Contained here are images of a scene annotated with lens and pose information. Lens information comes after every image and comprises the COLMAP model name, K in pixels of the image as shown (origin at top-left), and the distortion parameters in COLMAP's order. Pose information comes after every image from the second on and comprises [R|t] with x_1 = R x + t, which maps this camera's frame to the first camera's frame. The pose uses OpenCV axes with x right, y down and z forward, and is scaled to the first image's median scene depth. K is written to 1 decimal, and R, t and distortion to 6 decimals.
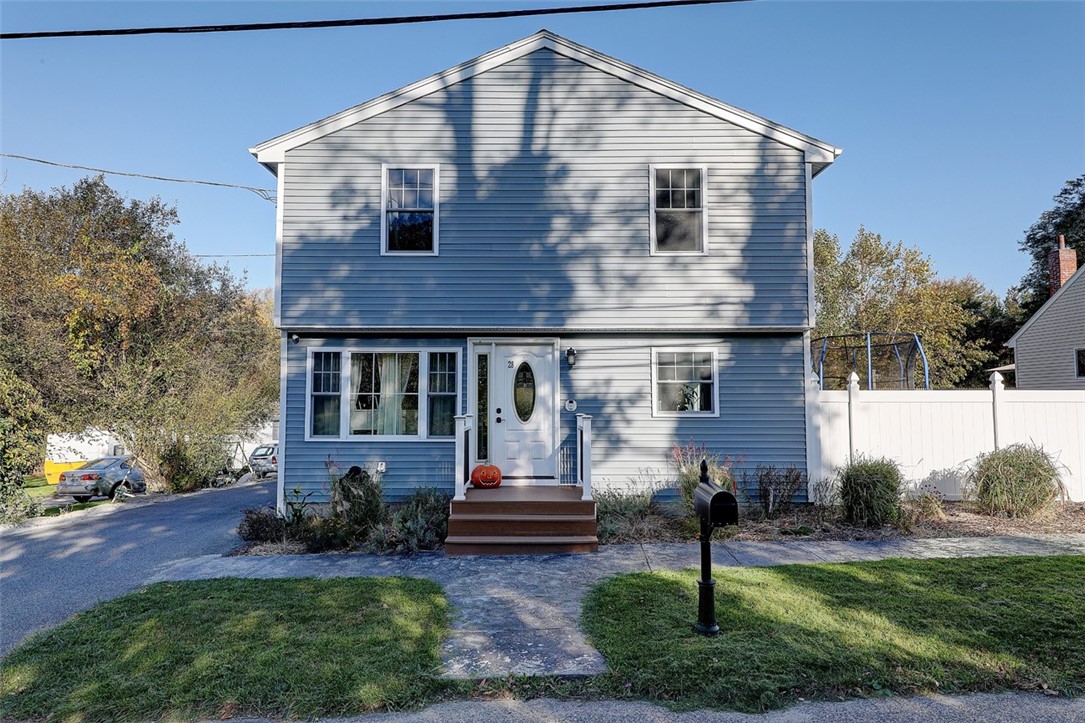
lens RADIAL K [[644.2, 0, 541.1], [0, 644.2, 361.4], [0, 0, 1]] dist [0.006296, 0.001056]
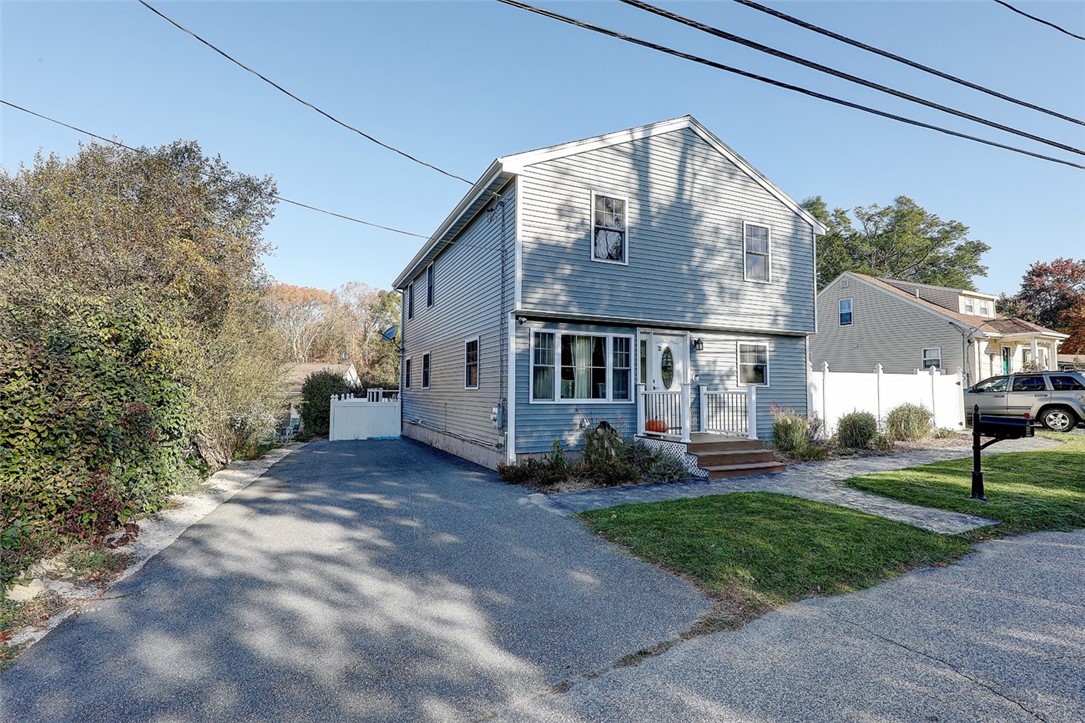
lens RADIAL K [[495.5, 0, 536.6], [0, 495.5, 363.6], [0, 0, 1]] dist [0.005958, -0.002398]
pose [[0.911181, 0.028106, 0.411047, -0.744880], [-0.036125, 0.999278, 0.011753, 0.035025], [-0.410420, -0.025558, 0.911538, 0.125569]]
